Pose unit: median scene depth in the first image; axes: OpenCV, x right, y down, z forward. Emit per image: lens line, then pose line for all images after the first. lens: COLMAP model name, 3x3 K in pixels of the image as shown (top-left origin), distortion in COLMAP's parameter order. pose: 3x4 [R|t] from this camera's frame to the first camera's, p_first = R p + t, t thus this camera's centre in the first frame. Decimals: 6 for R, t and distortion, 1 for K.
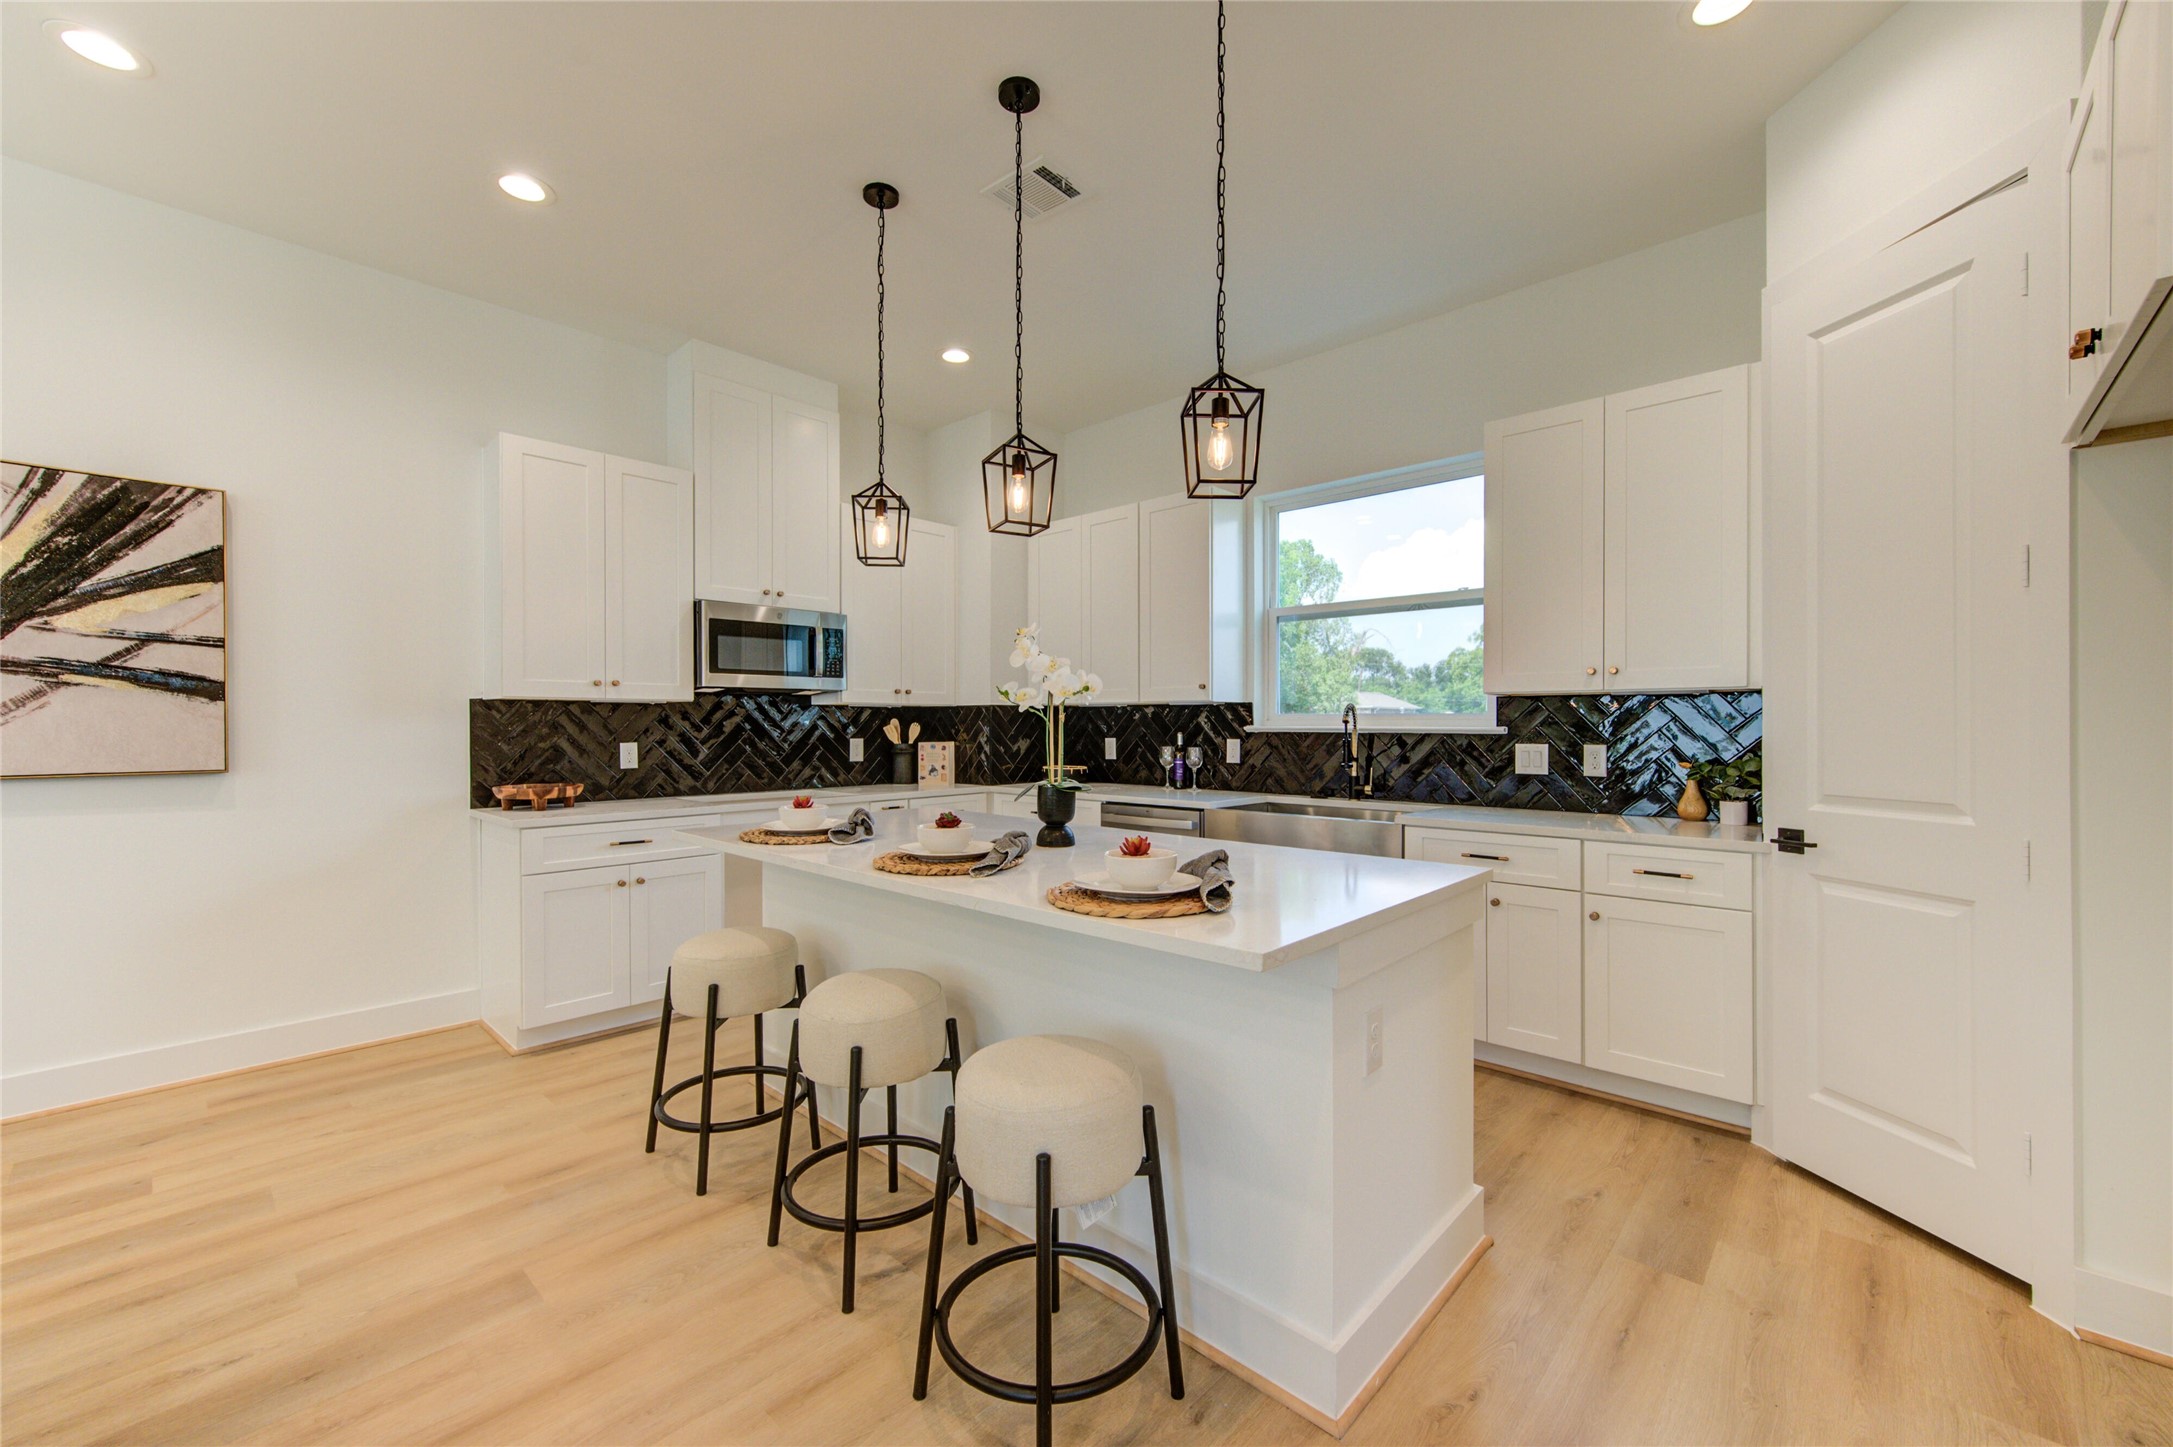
lens RADIAL K [[859.5, 0, 1074.6], [0, 859.5, 710.8], [0, 0, 1]] dist [0.001883, -0.001167]
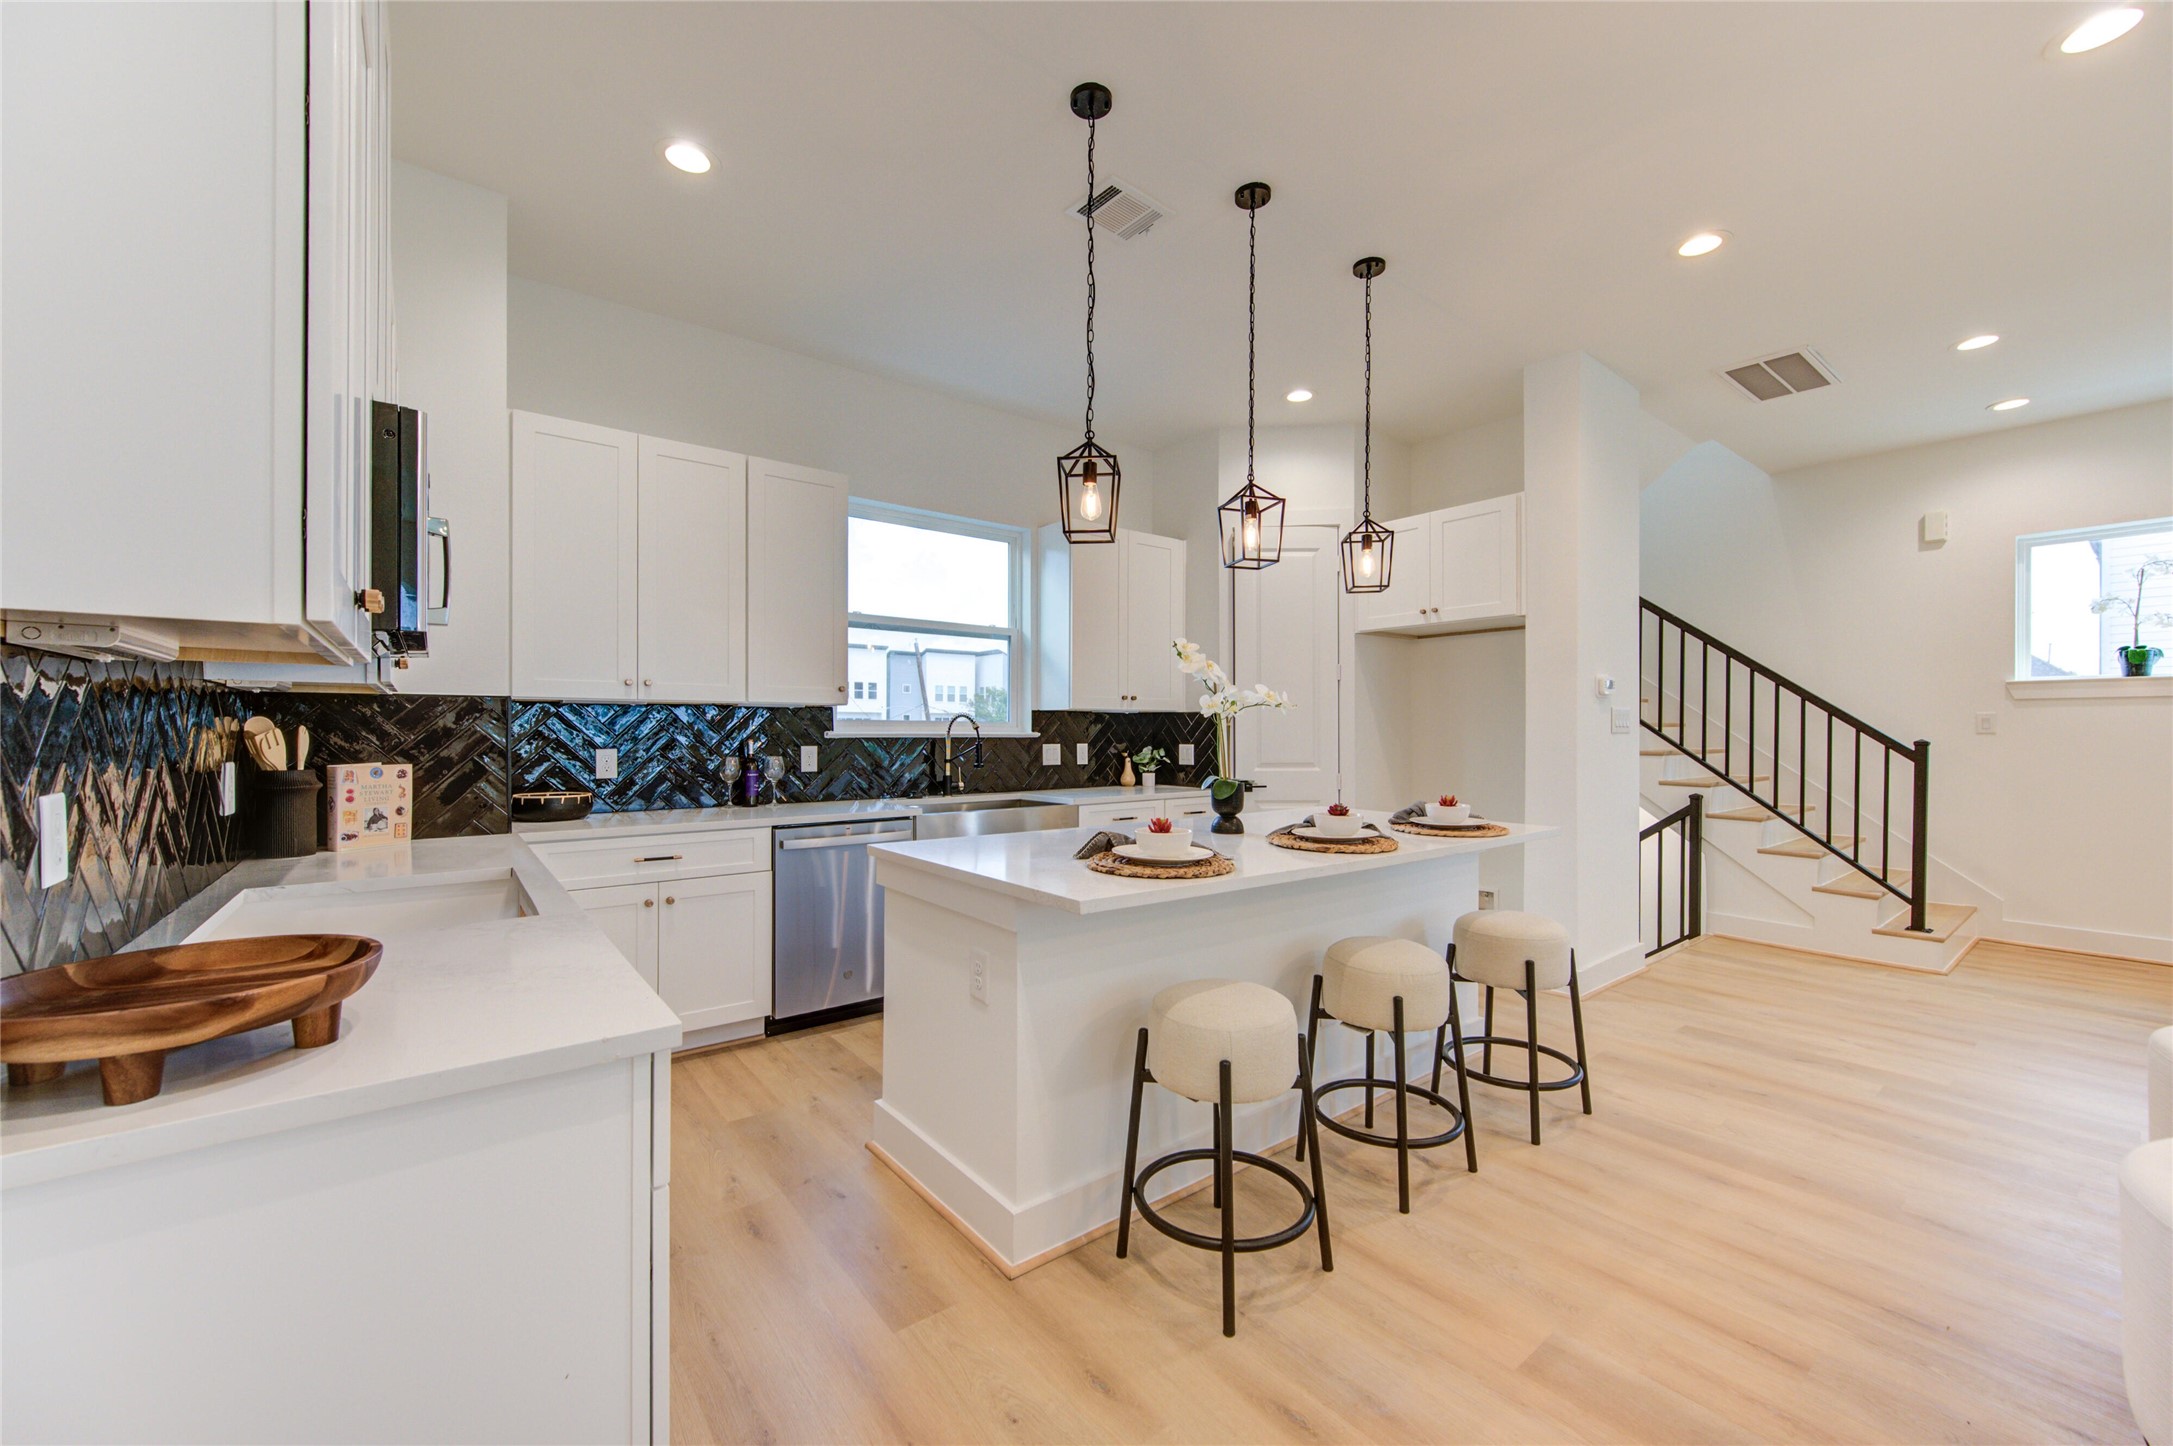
lens RADIAL K [[850.7, 0, 1085.3], [0, 850.7, 728.2], [0, 0, 1]] dist [-0.000577, 0.000200]
pose [[0.145604, 0.002602, 0.989340, -0.729186], [-0.018805, 0.999823, 0.000138, 0.008885], [-0.989164, -0.018625, 0.145627, 0.620429]]
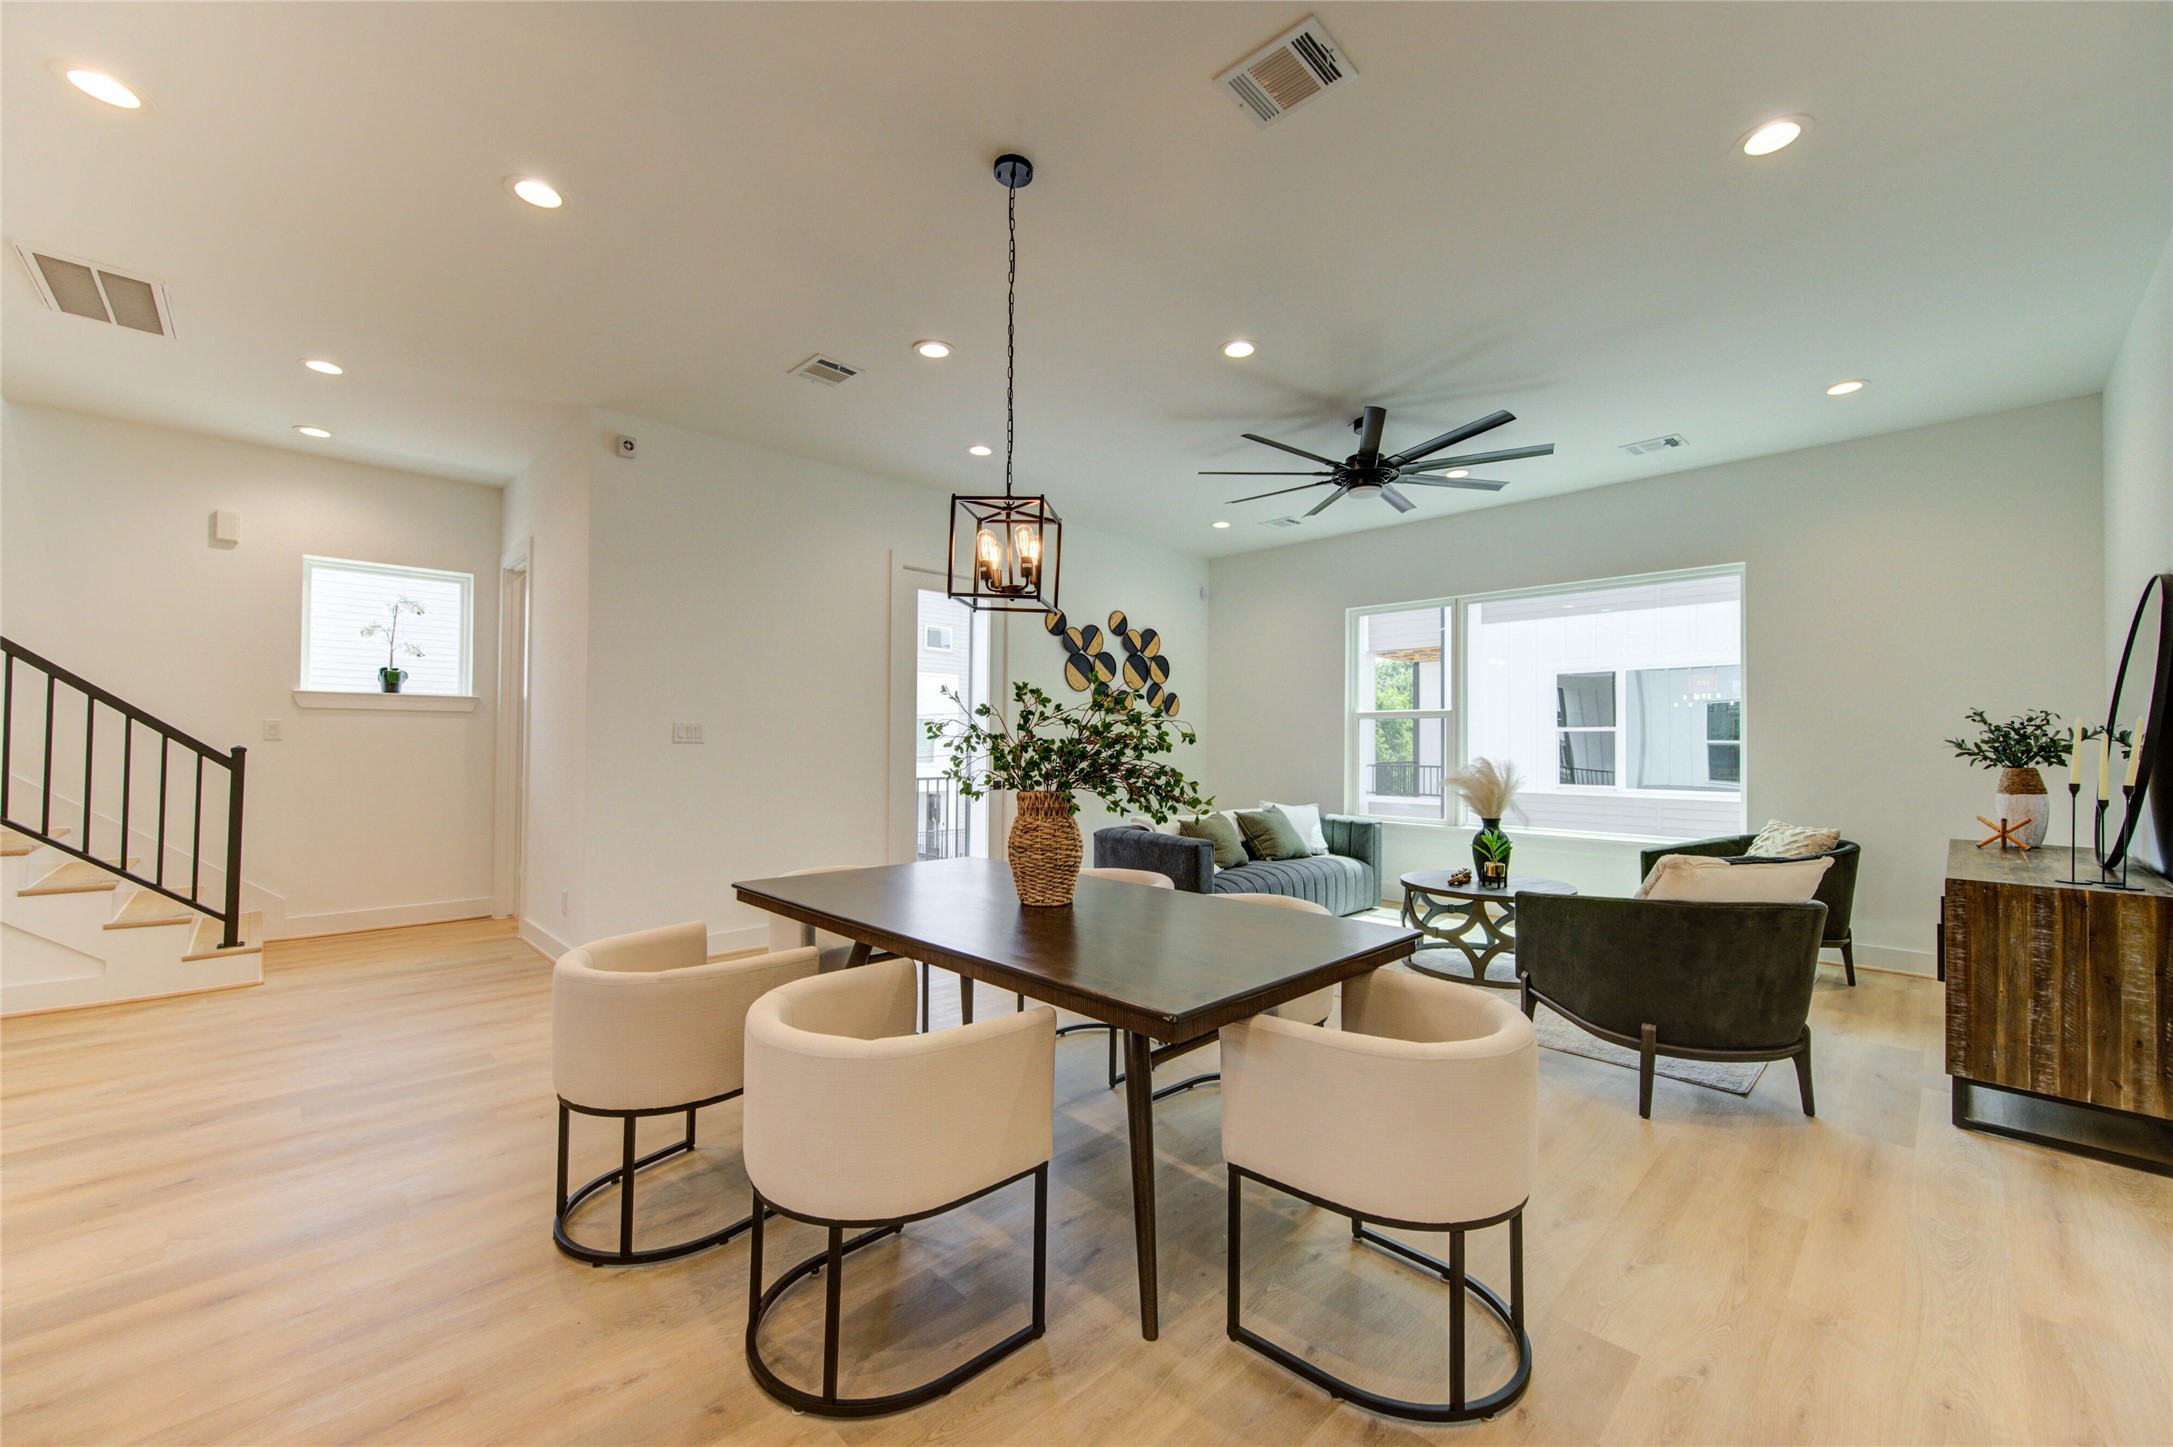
lens RADIAL K [[859.5, 0, 1070.5], [0, 859.5, 727.9], [0, 0, 1]] dist [0.001883, -0.001167]
pose [[-0.999794, -0.006305, 0.019286, -0.554027], [-0.007001, 0.999319, -0.036217, 0.012145], [-0.019044, -0.036344, -0.999158, 0.747220]]
